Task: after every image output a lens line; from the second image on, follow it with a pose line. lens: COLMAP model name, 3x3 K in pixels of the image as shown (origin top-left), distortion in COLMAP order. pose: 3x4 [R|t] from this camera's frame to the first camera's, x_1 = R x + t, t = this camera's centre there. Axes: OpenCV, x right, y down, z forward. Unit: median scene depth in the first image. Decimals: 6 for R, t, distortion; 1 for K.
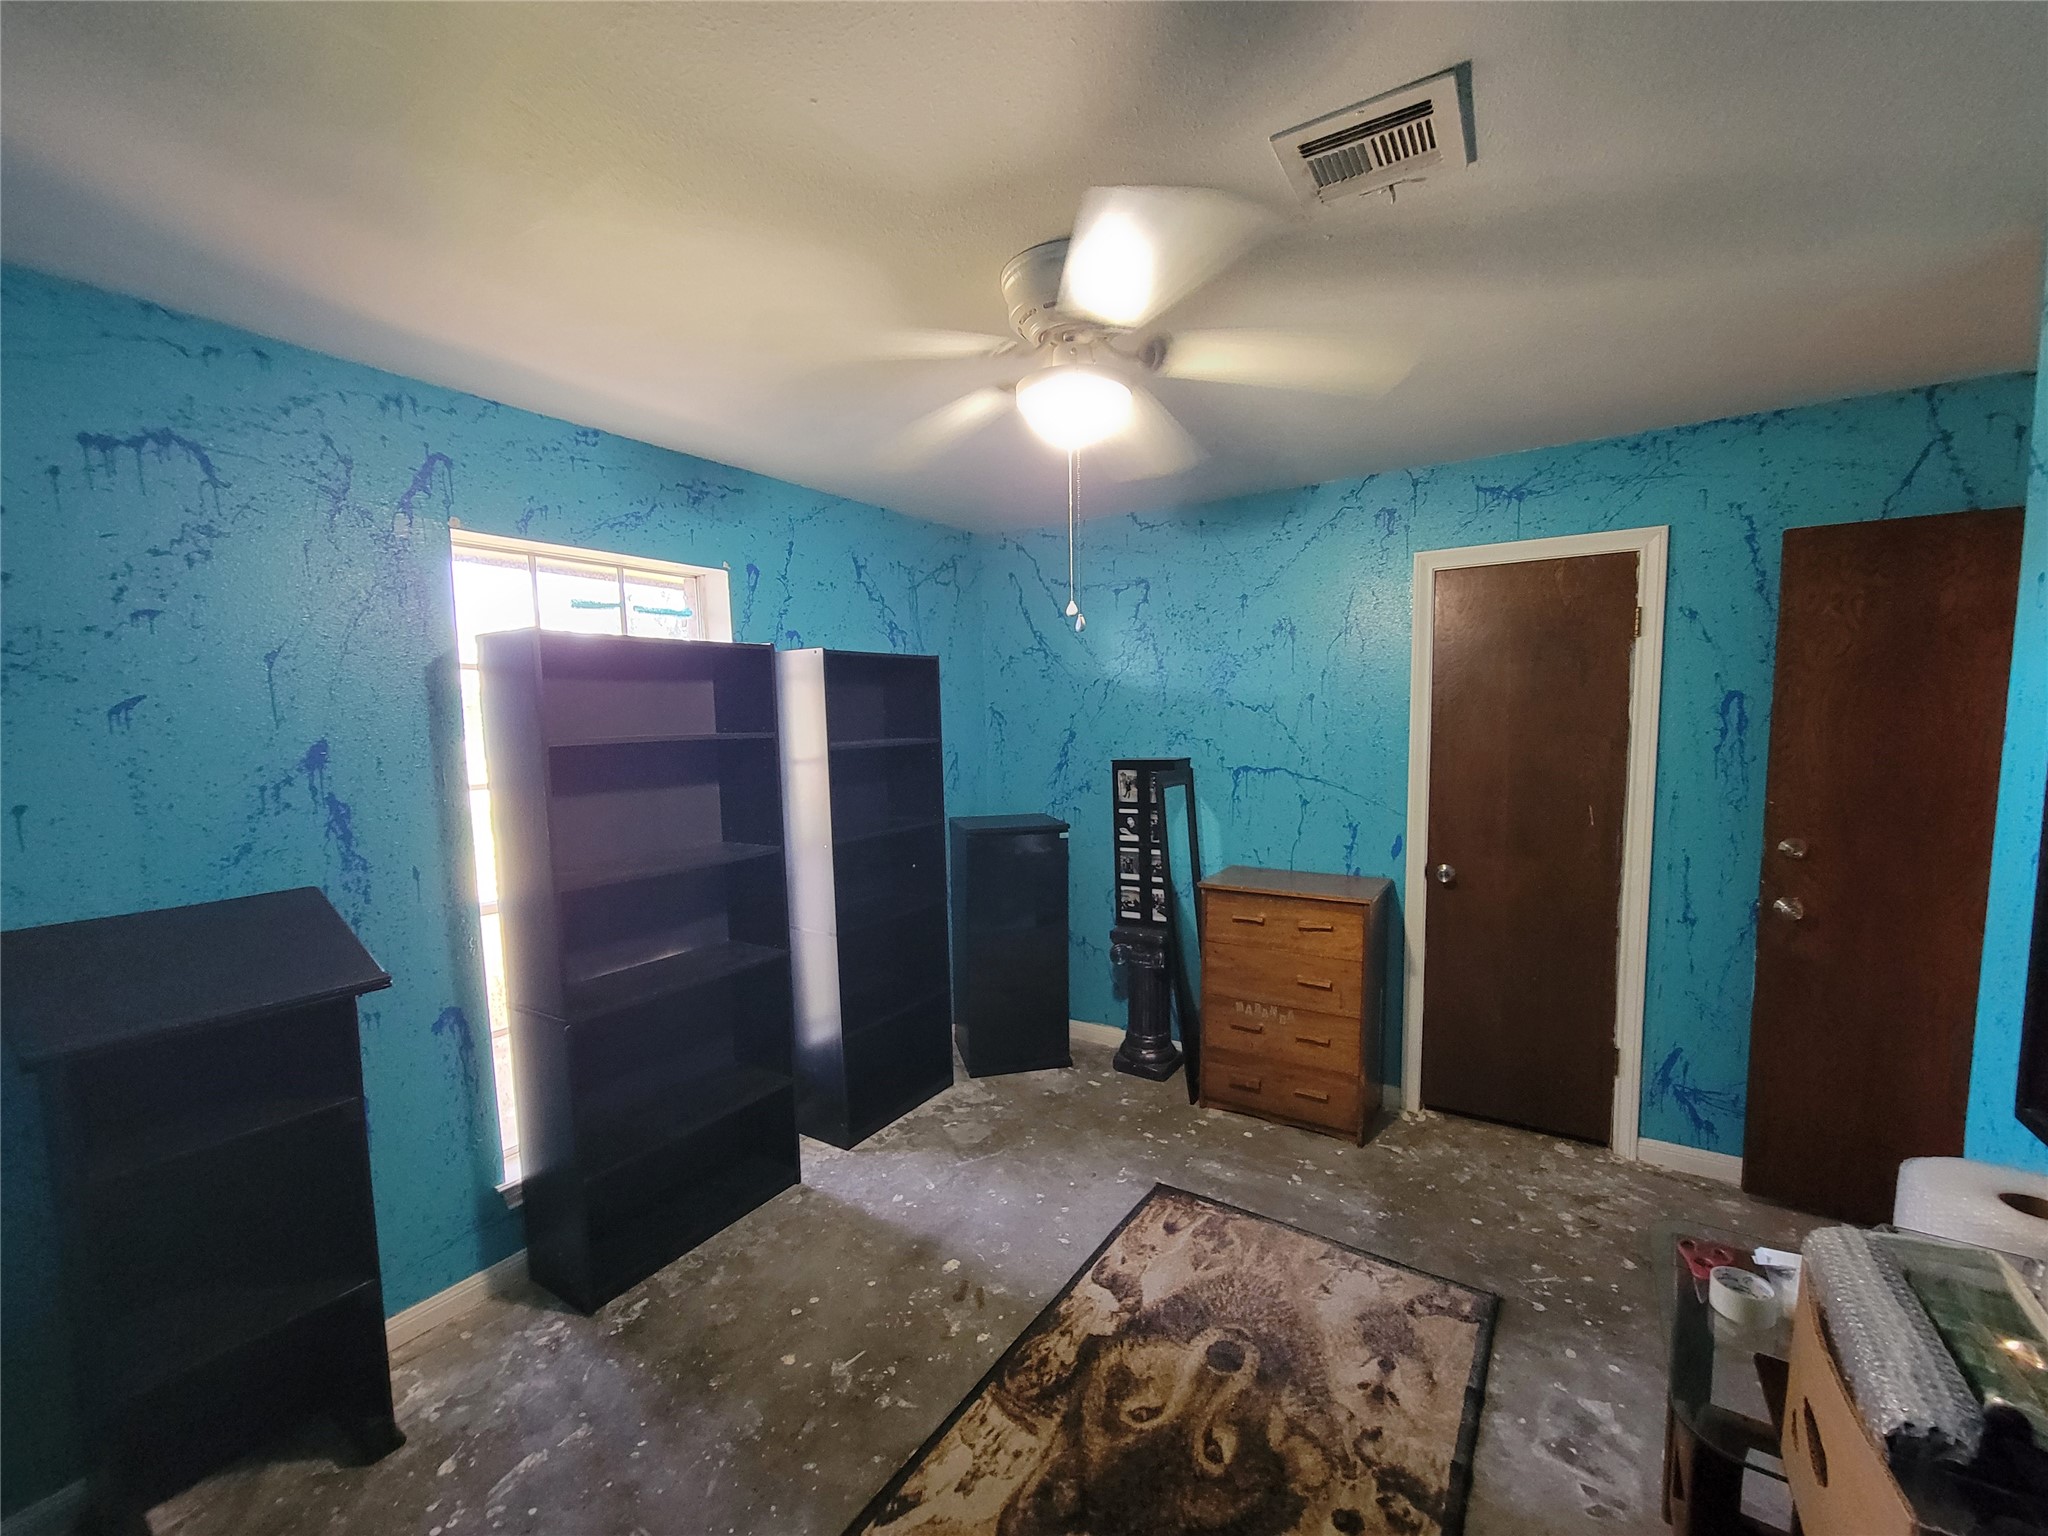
lens RADIAL K [[836.5, 0, 1018.3], [0, 836.5, 794.4], [0, 0, 1]] dist [-0.003567, 0.000071]
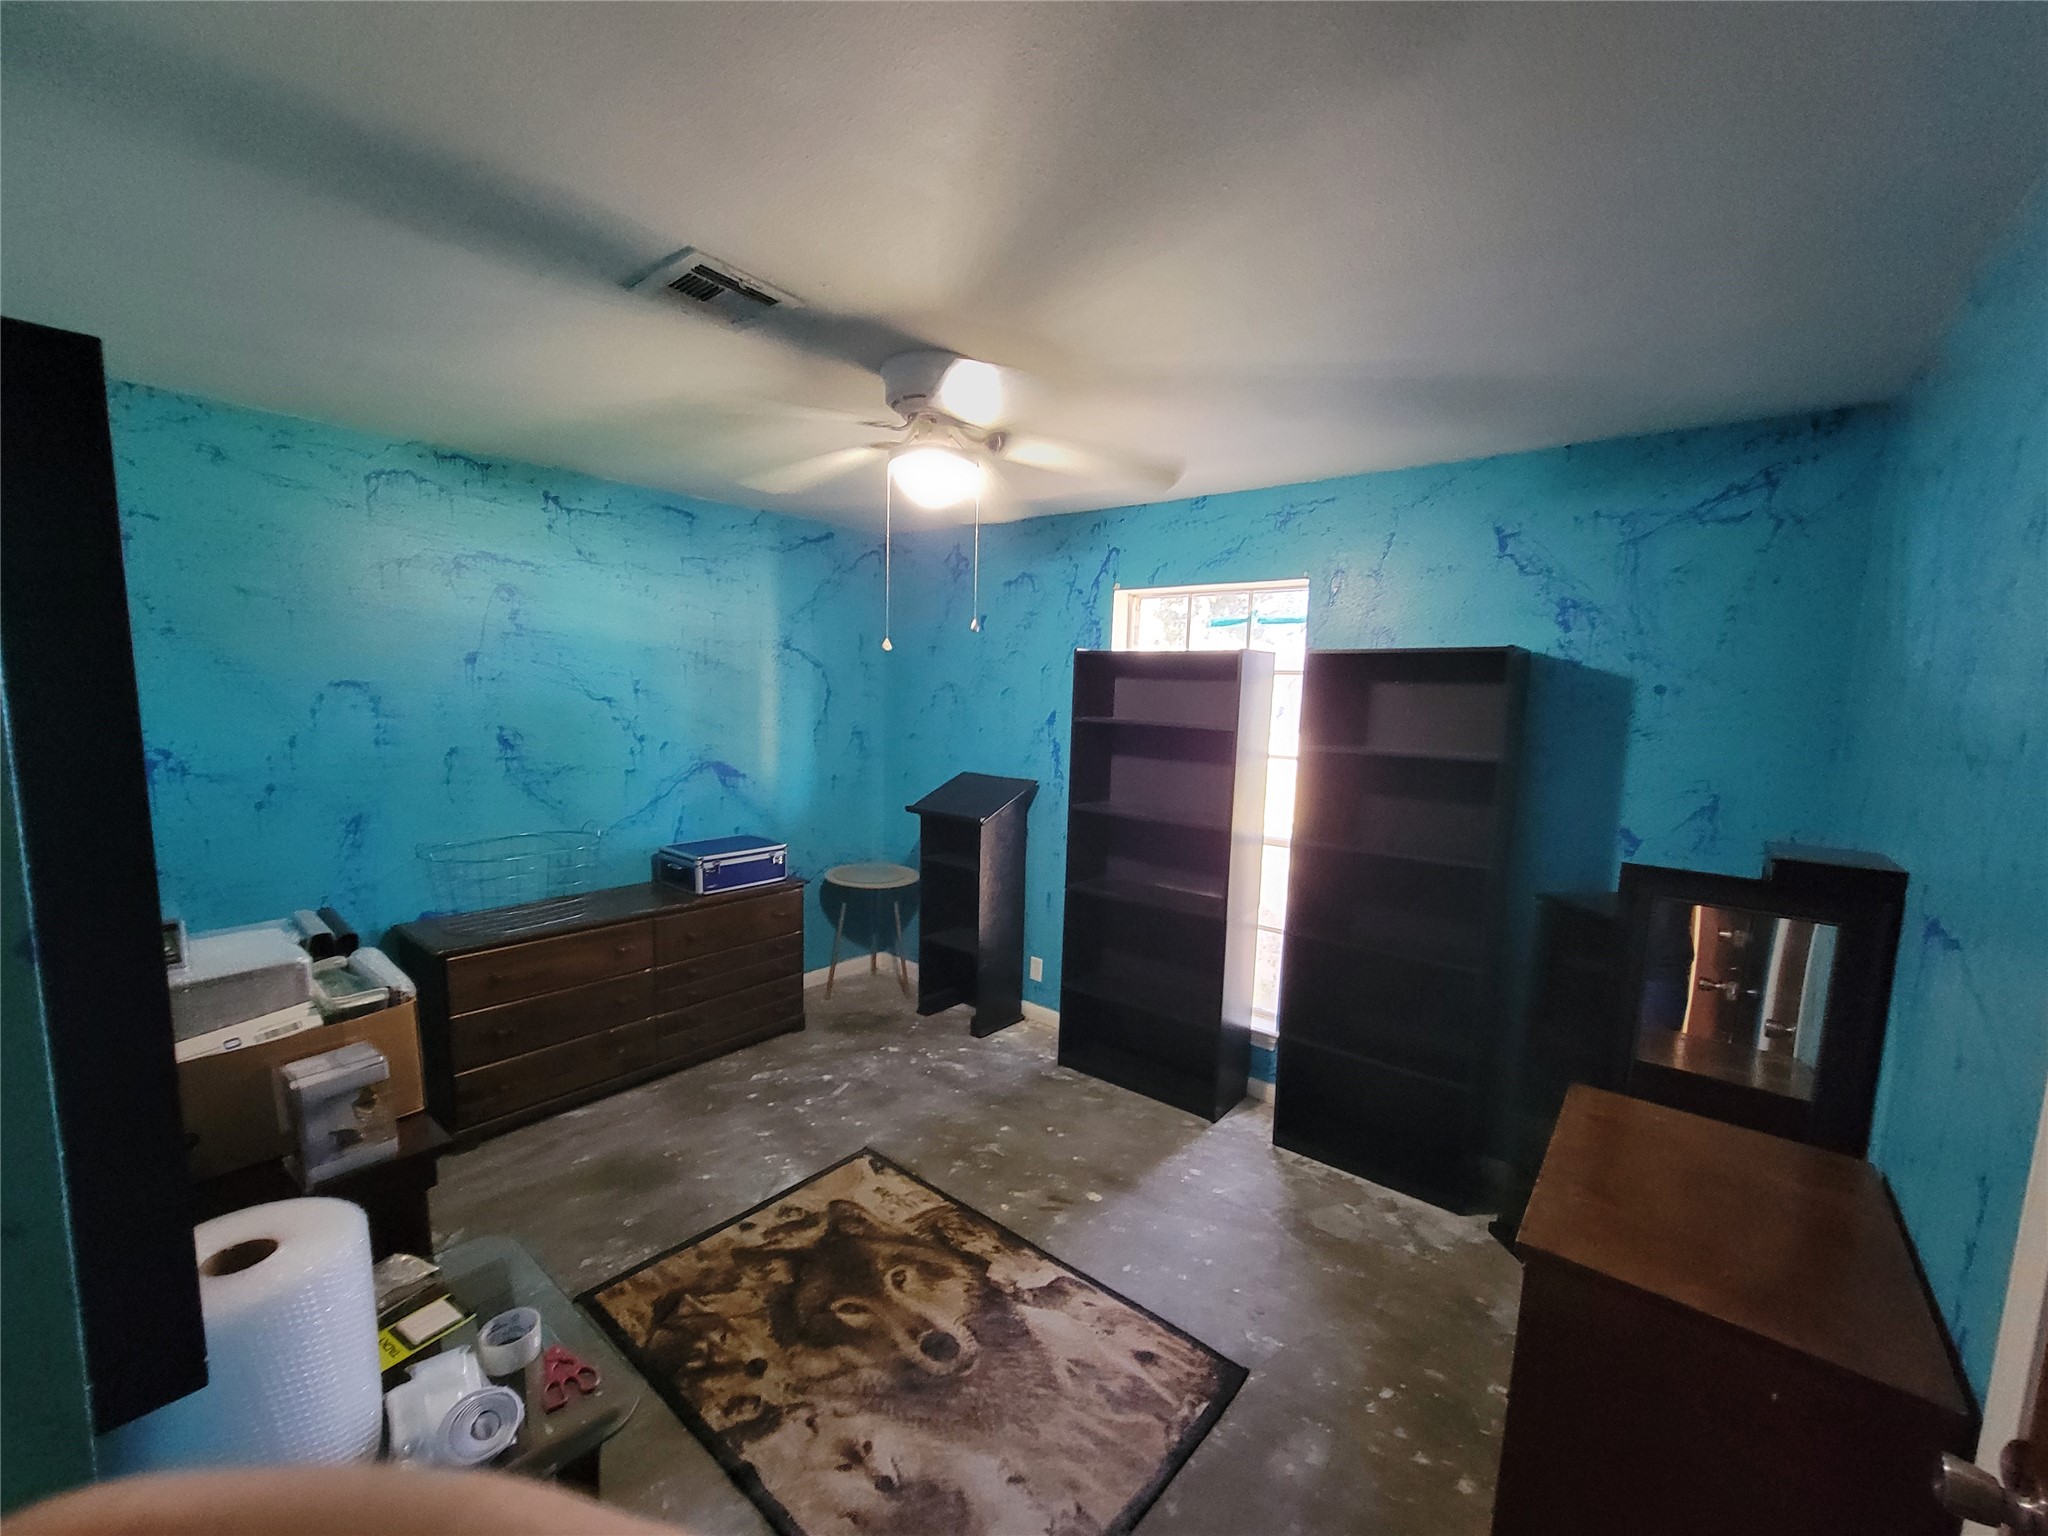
lens RADIAL K [[836.5, 0, 1018.3], [0, 836.5, 794.4], [0, 0, 1]] dist [-0.003567, 0.000071]
pose [[-0.114950, 0.142327, -0.983122, 1.154568], [-0.122532, 0.980093, 0.156215, -0.165754], [0.985785, 0.138421, -0.095222, 1.101807]]
